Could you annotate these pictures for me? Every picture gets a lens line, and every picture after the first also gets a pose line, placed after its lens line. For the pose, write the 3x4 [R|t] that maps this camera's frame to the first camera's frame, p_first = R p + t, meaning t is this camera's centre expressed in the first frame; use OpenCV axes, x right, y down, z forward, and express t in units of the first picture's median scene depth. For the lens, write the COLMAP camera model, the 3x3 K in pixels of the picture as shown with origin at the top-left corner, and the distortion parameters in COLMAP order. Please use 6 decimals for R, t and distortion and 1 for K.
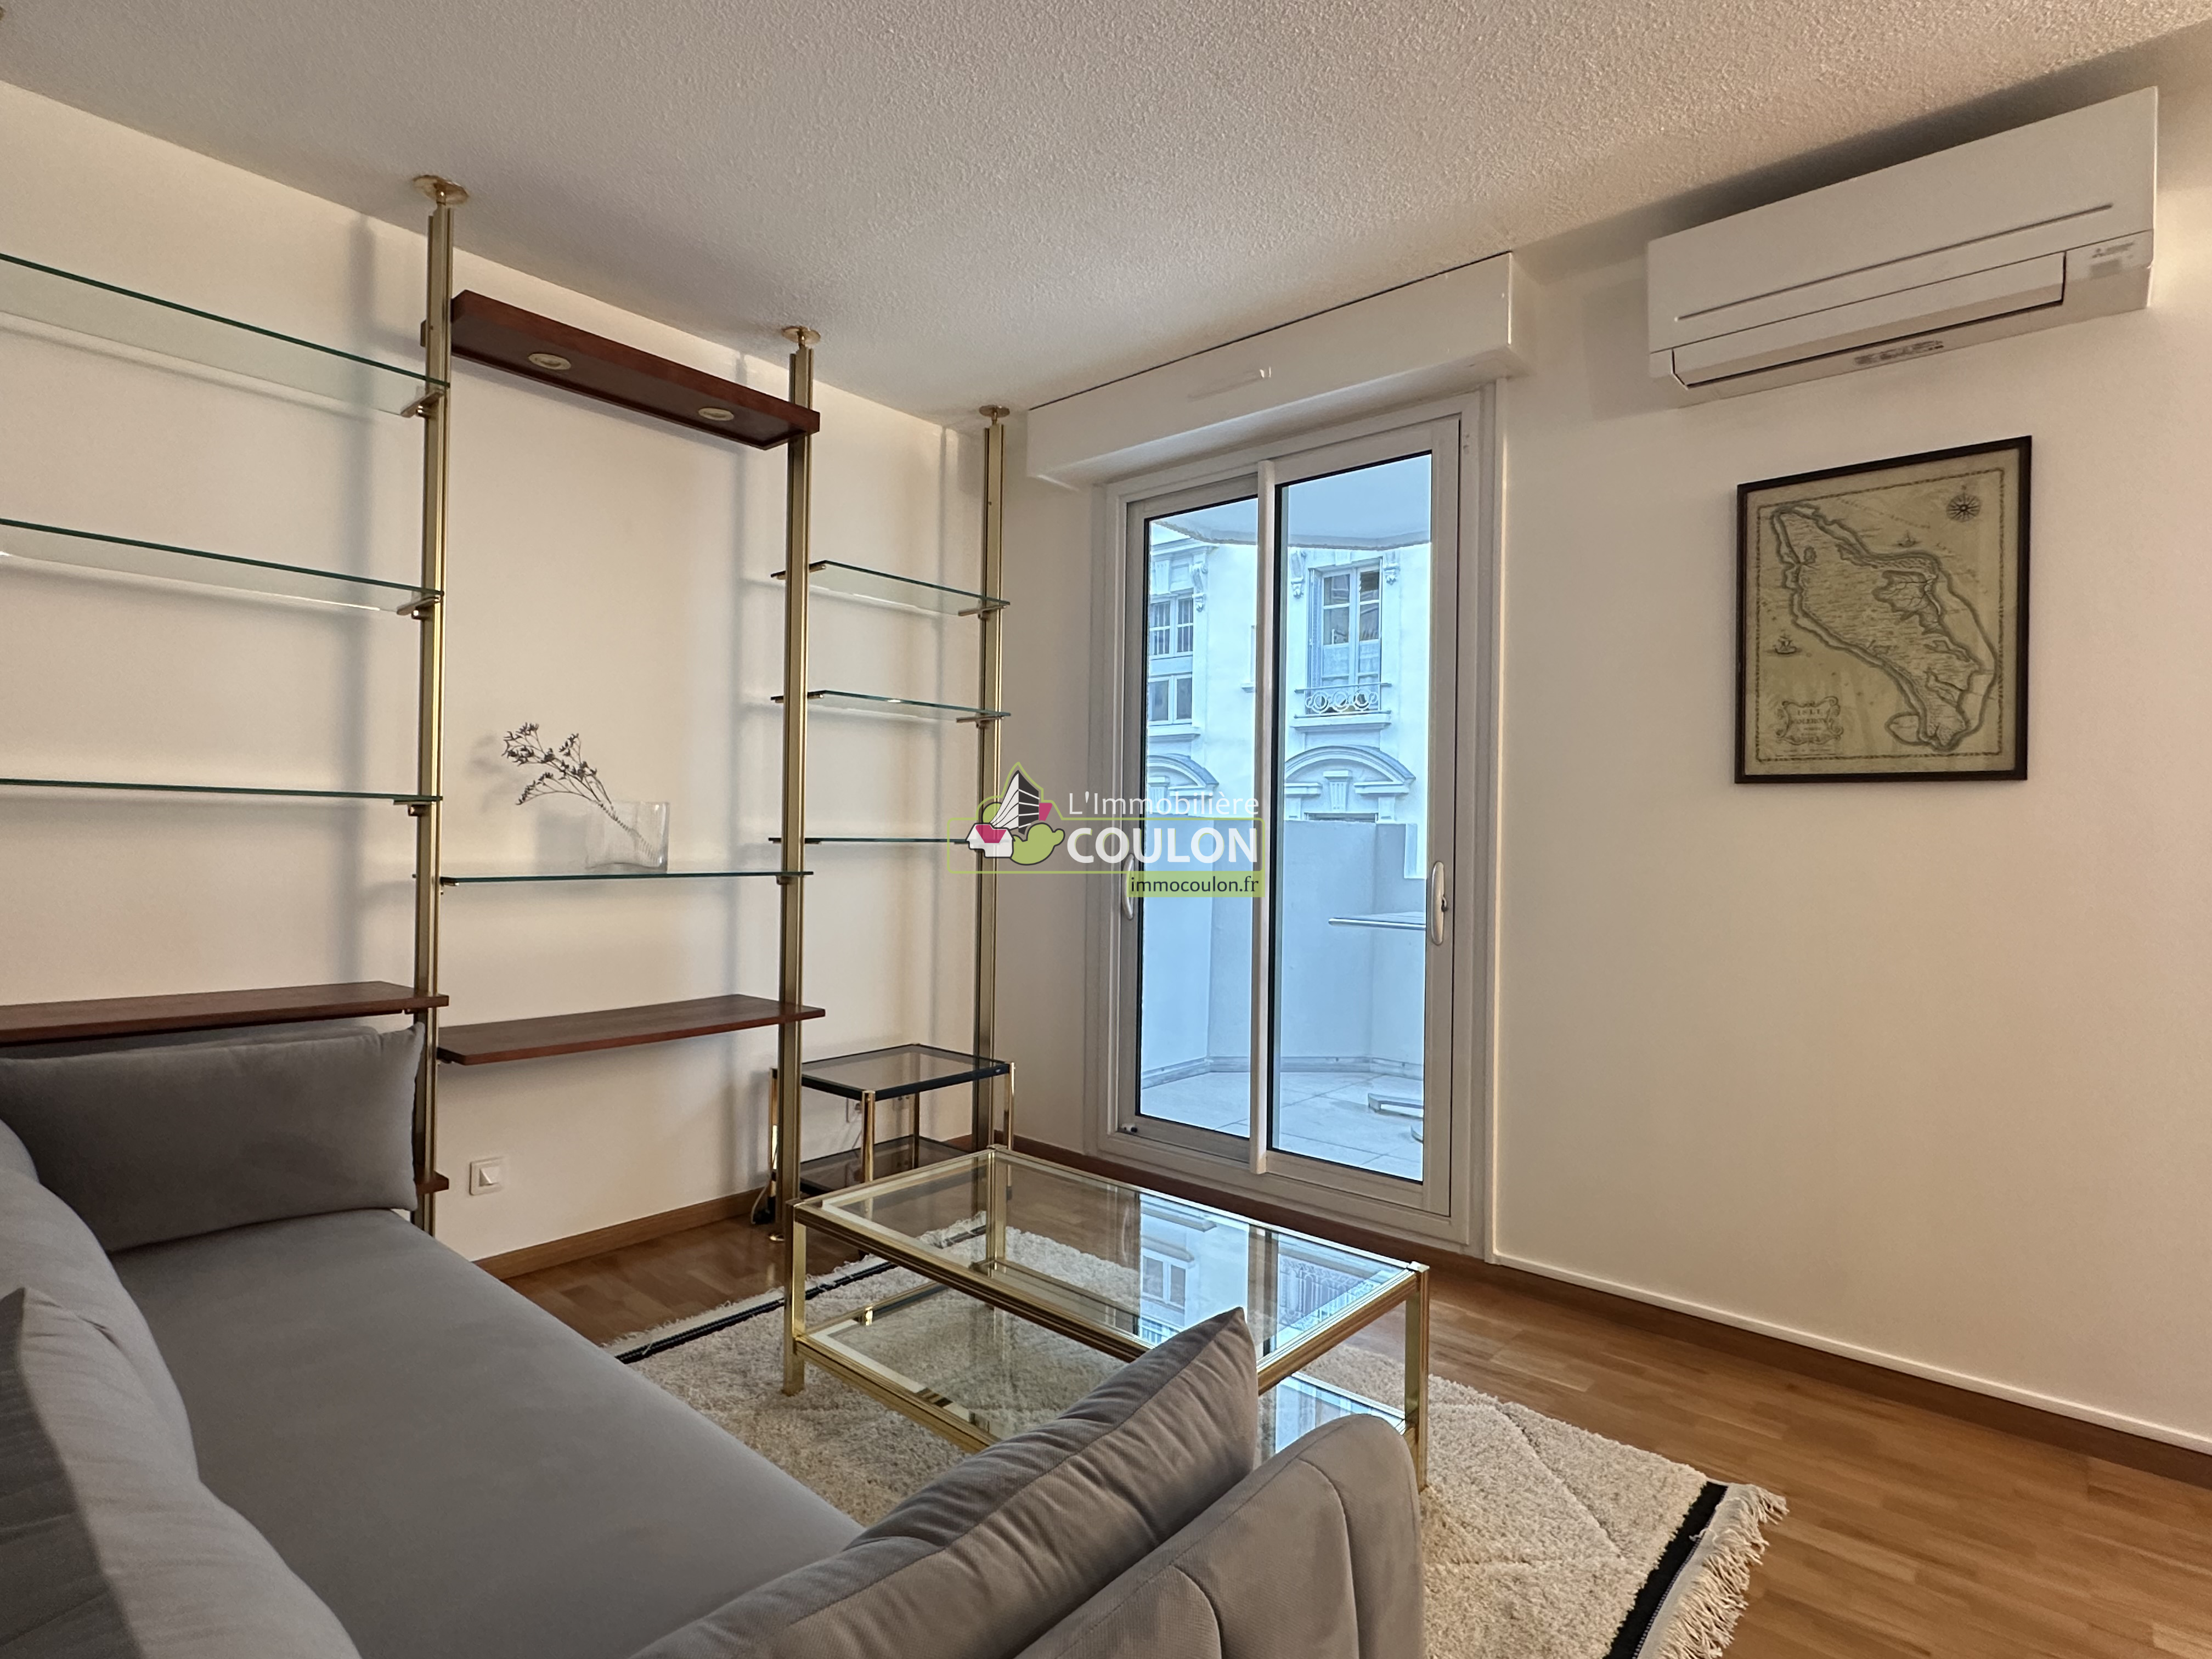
lens RADIAL K [[1125.5, 0, 1105.0], [0, 1125.5, 831.8], [0, 0, 1]] dist [-0.001811, -0.000200]
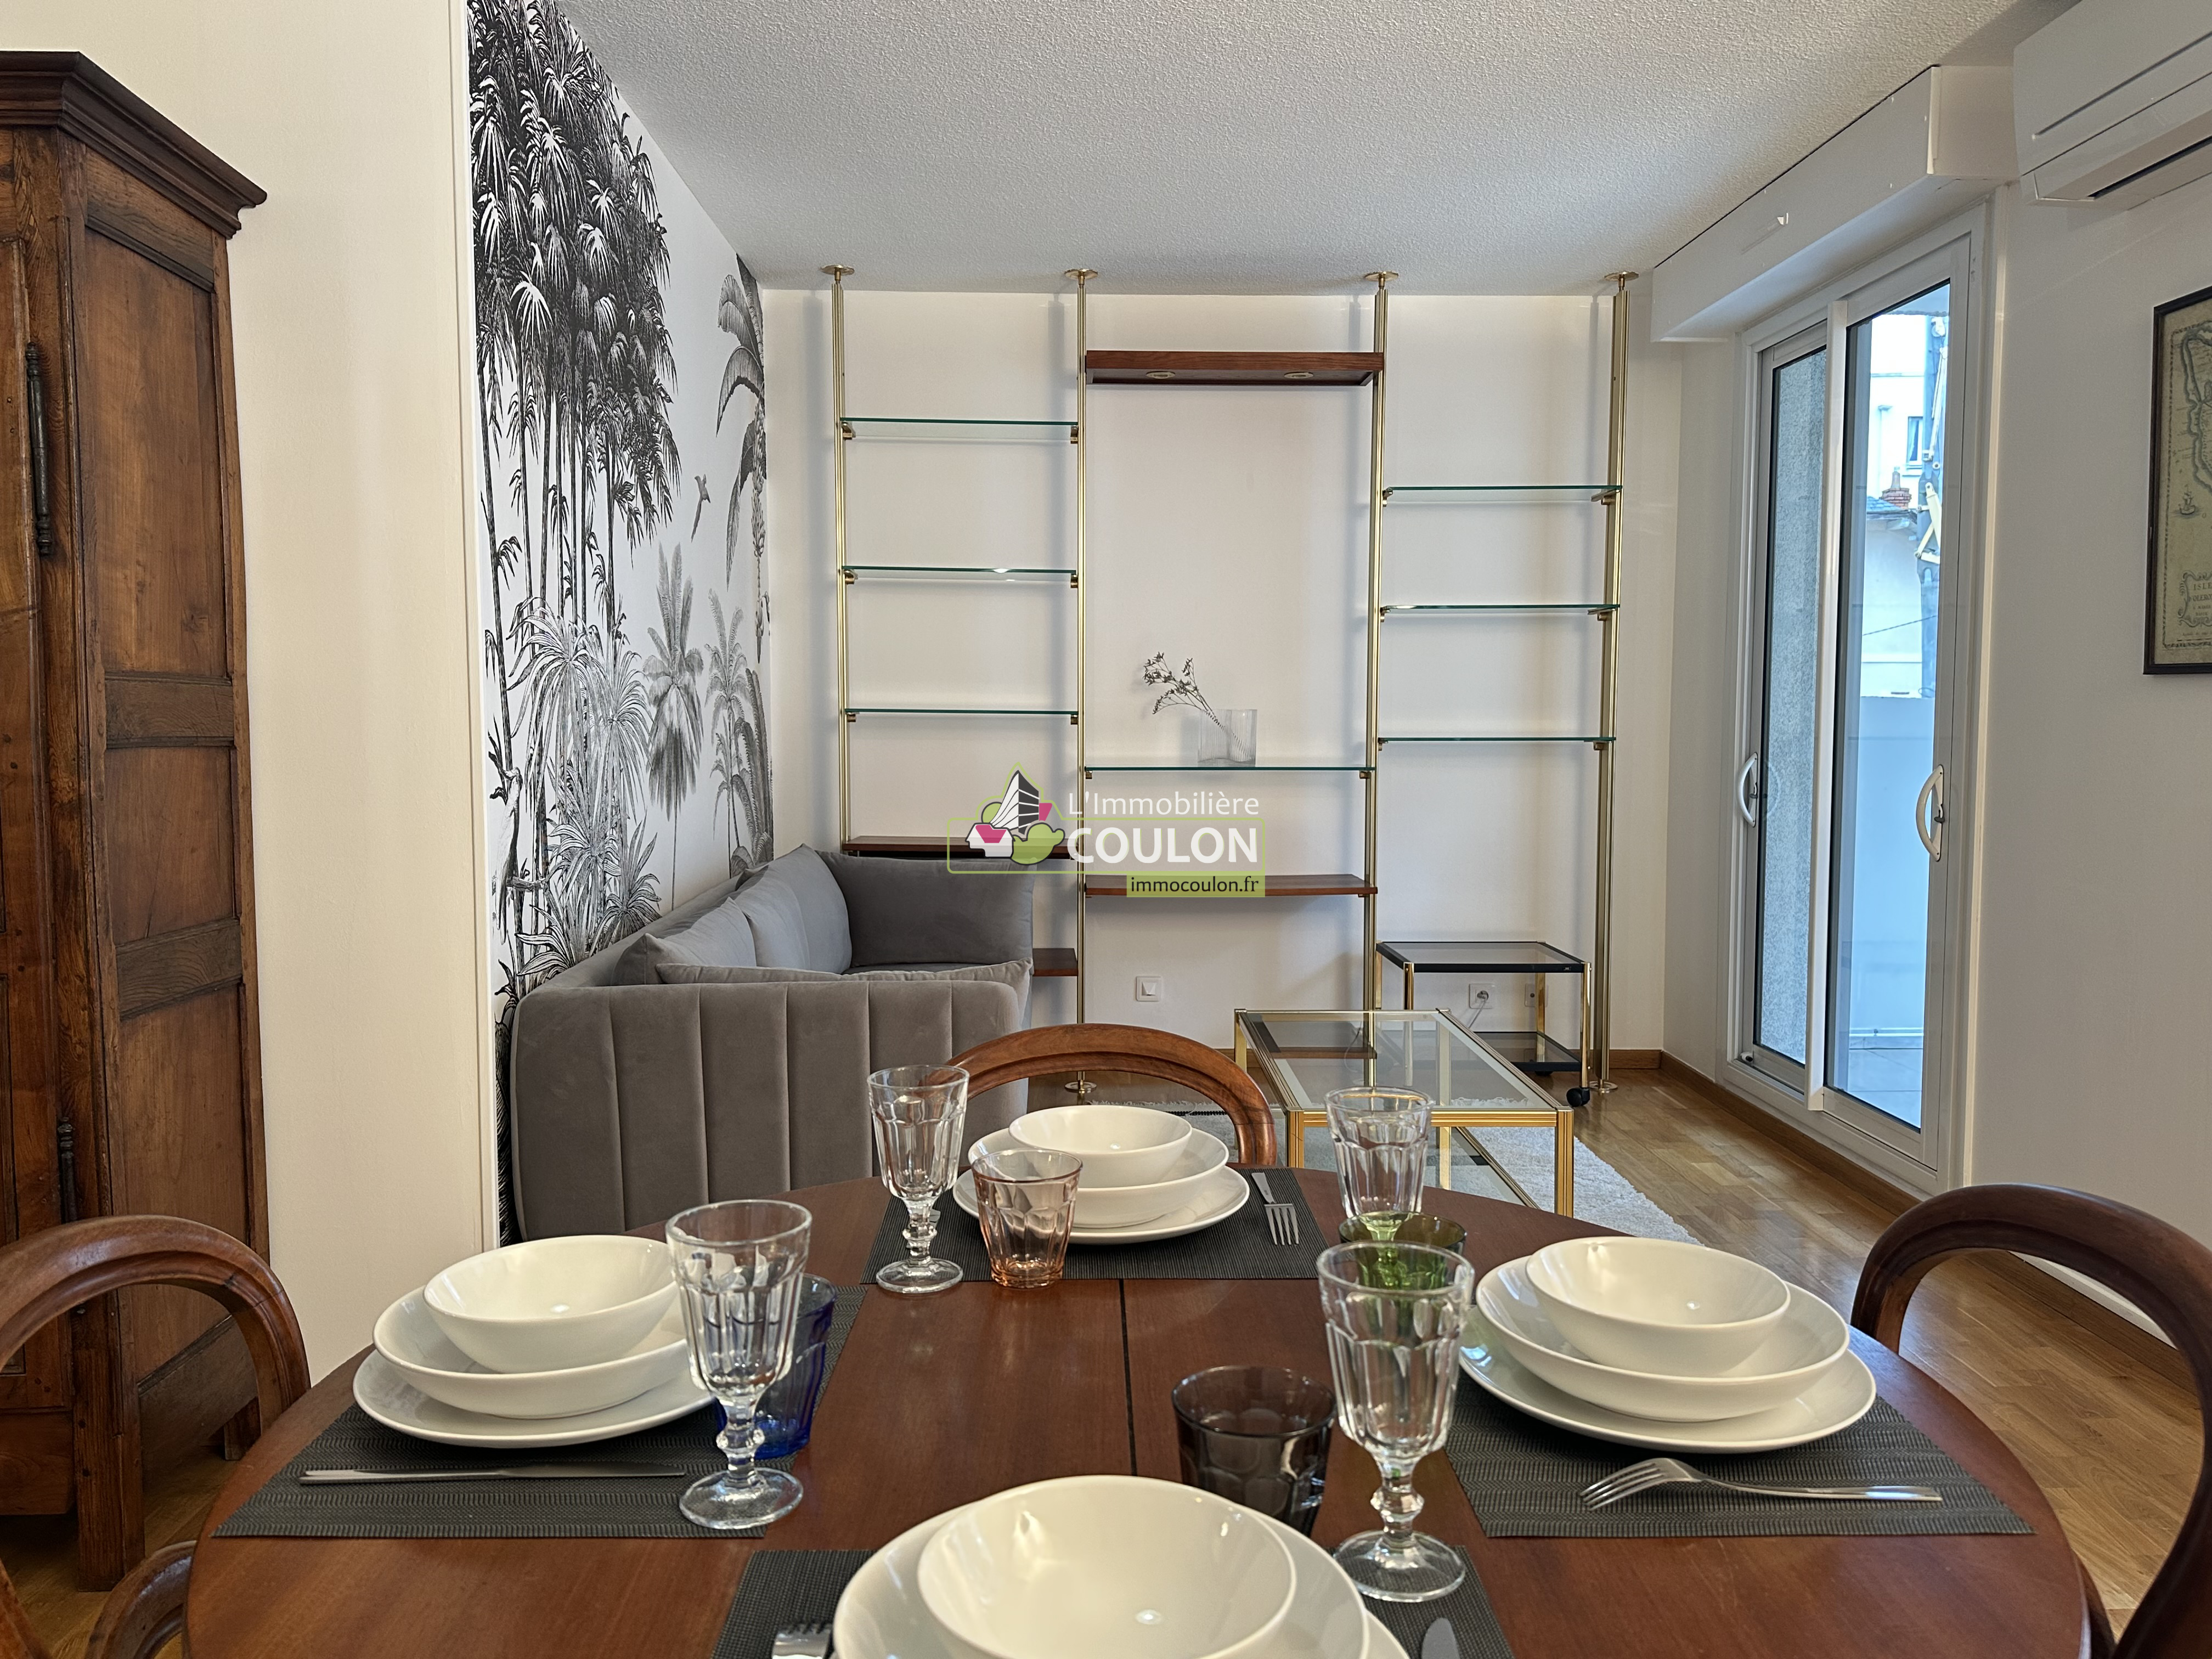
lens RADIAL K [[1653.6, 0, 1115.7], [0, 1653.6, 827.3], [0, 0, 1]] dist [0.075997, -0.099492]
pose [[0.677203, 0.041043, -0.734650, 0.801299], [0.009465, 0.997875, 0.064473, -0.014863], [0.735735, -0.050615, 0.675375, -0.328566]]
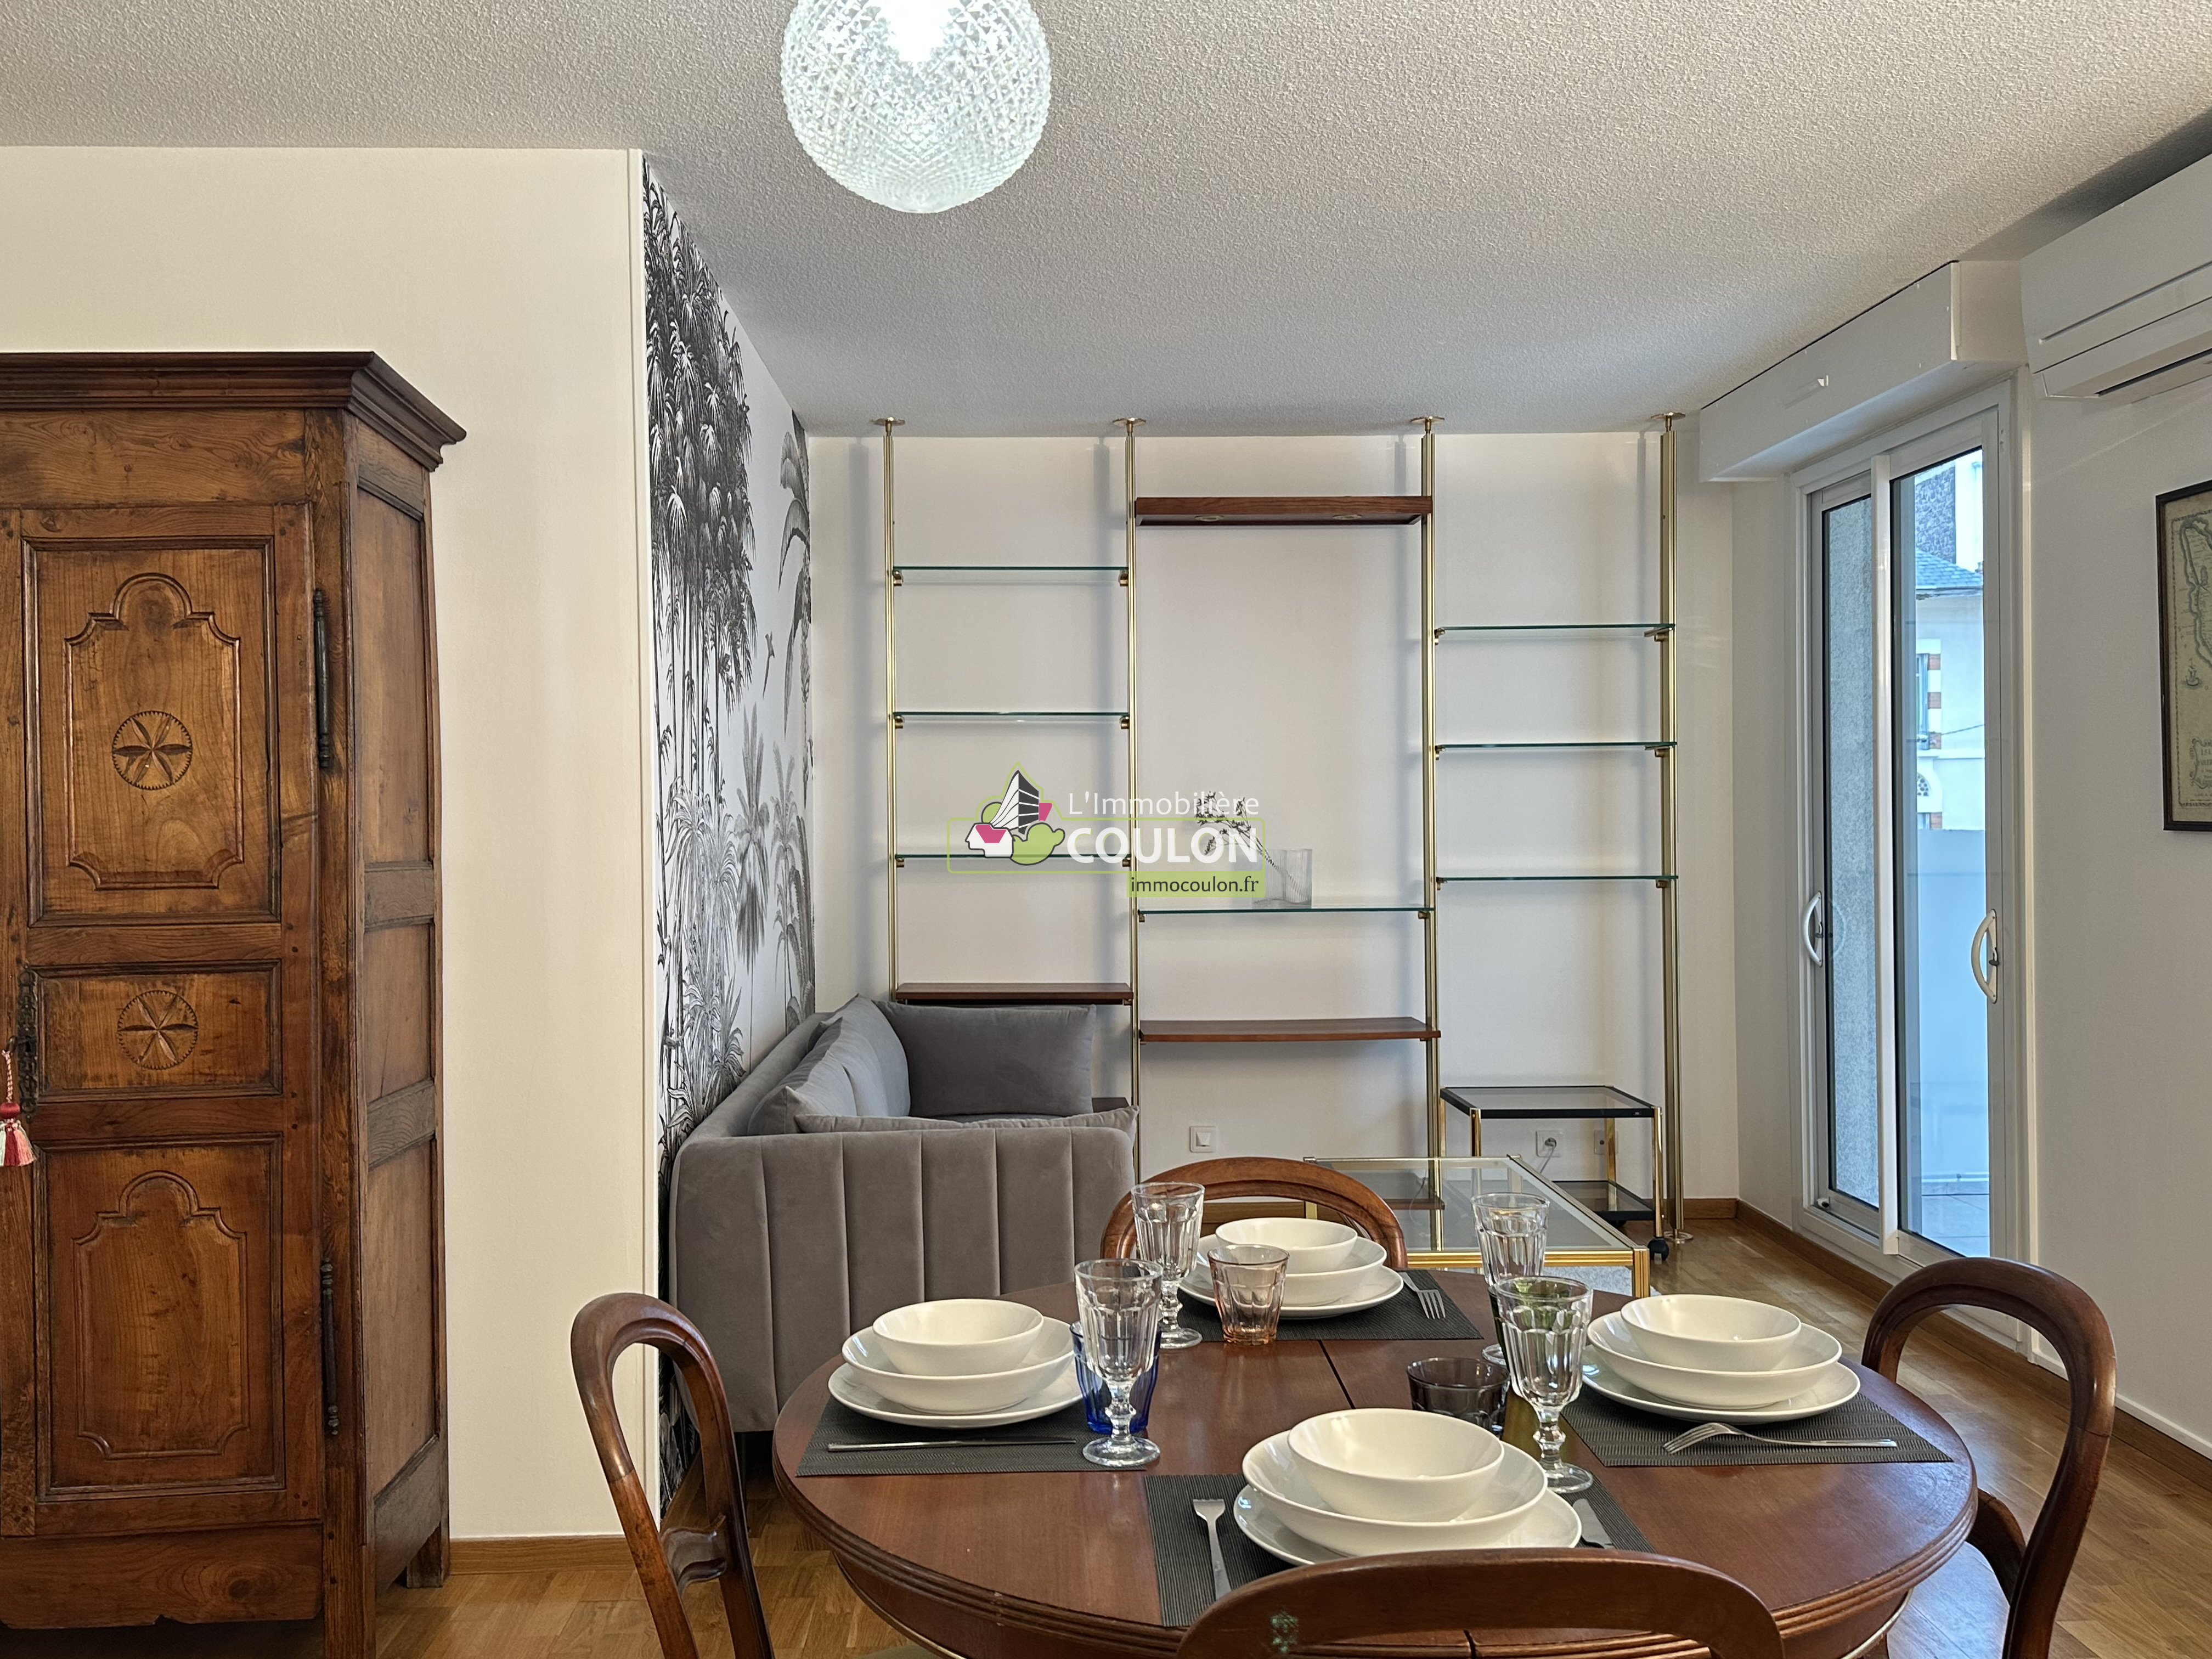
lens RADIAL K [[1959.2, 0, 1100.9], [0, 1959.2, 816.2], [0, 0, 1]] dist [0.131830, -0.240154]
pose [[0.681488, -0.018181, -0.731604, 0.954813], [0.021020, 0.999765, -0.005266, -0.053211], [0.731528, -0.011790, 0.681710, -0.578714]]
